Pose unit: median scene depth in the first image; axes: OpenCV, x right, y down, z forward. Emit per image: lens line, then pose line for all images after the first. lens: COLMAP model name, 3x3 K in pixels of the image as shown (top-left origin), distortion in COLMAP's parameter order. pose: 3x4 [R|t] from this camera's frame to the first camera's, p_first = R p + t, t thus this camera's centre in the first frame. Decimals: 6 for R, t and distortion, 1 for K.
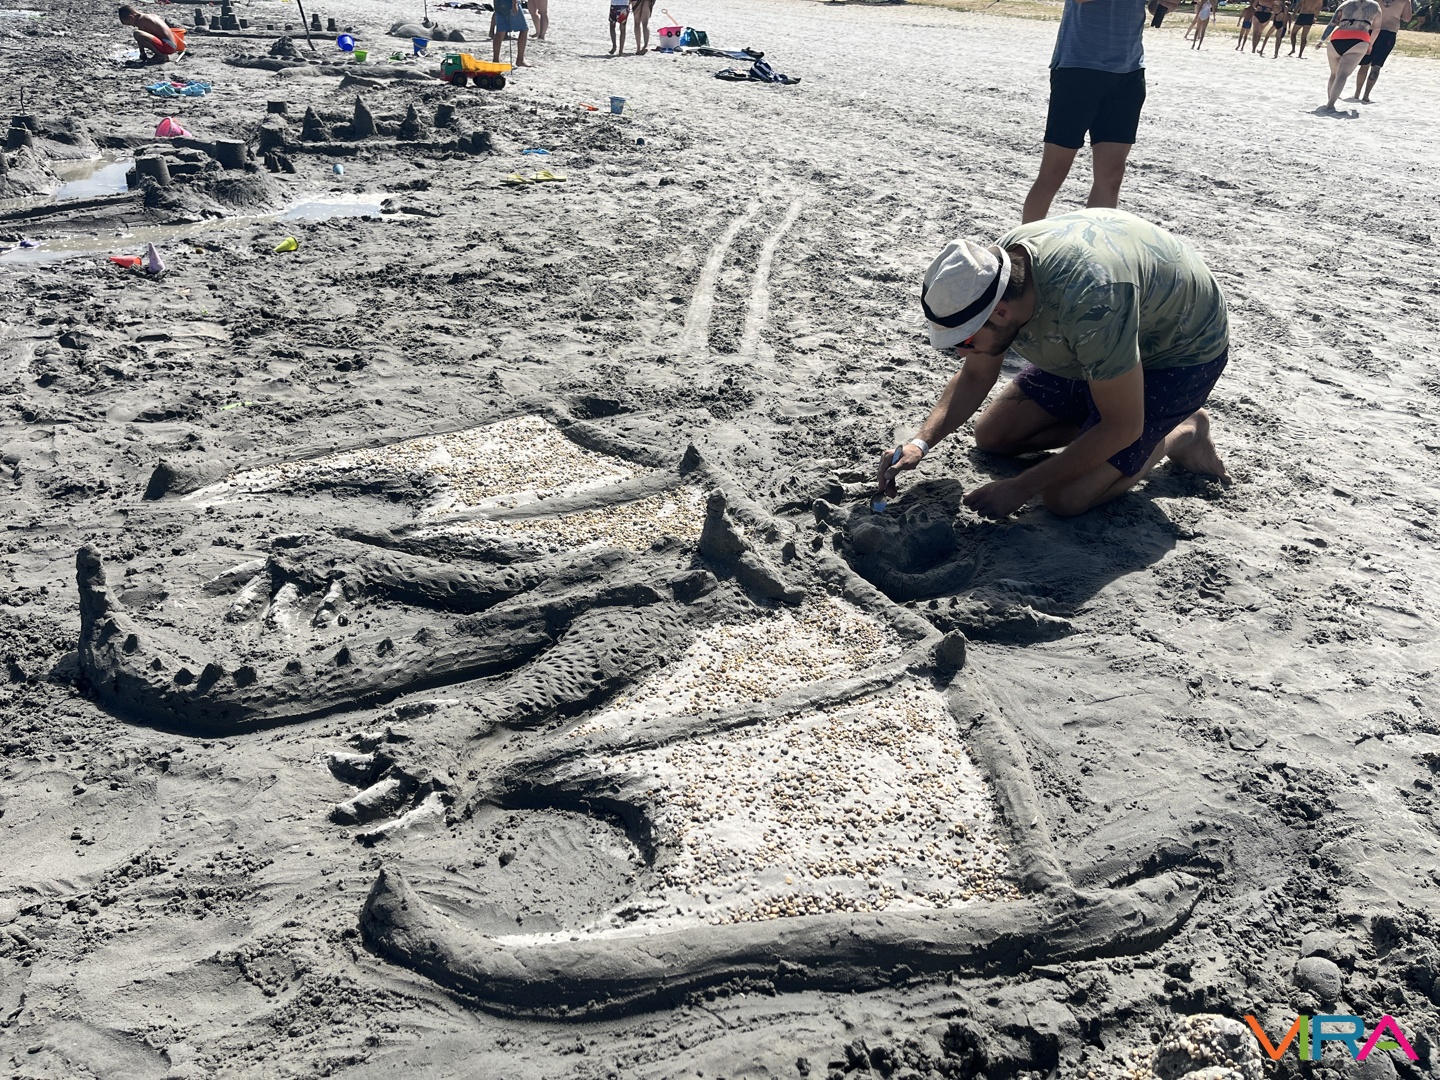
lens RADIAL K [[1084.7, 0, 728.4], [0, 1084.7, 540.2], [0, 0, 1]] dist [0.058734, -0.072818]
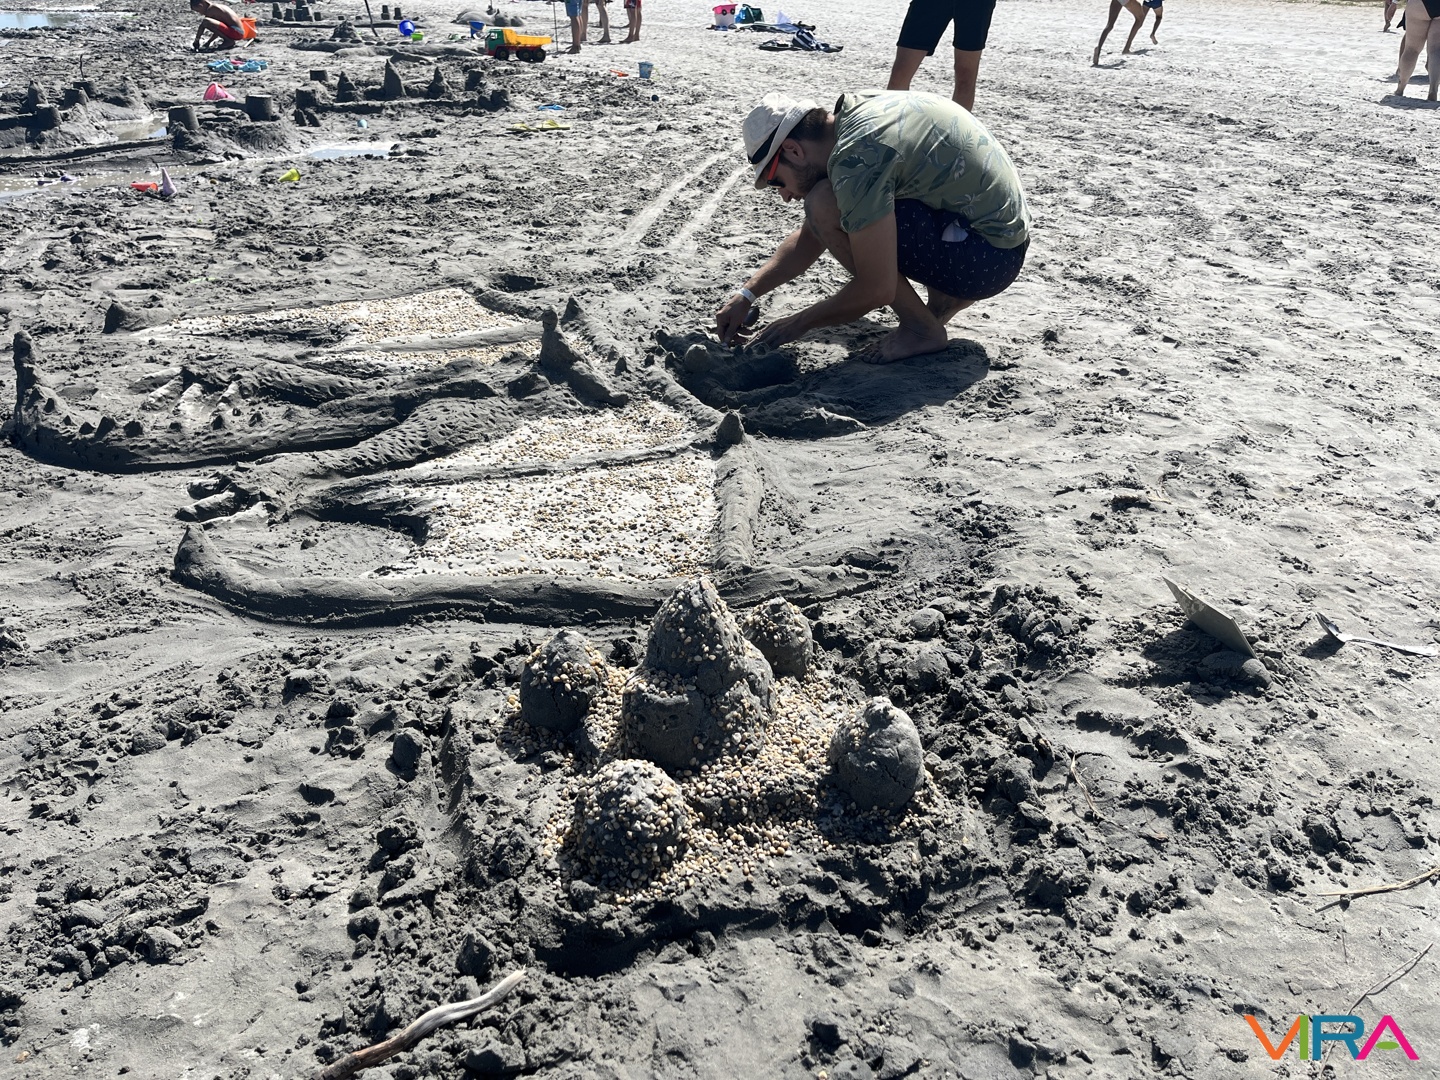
lens RADIAL K [[1084.7, 0, 729.8], [0, 1084.7, 545.2], [0, 0, 1]] dist [0.058734, -0.072818]
pose [[0.996576, 0.000536, -0.082685, 0.253642], [0.000122, 0.999968, 0.007944, 0.182869], [0.082687, -0.007927, 0.996544, -0.145421]]
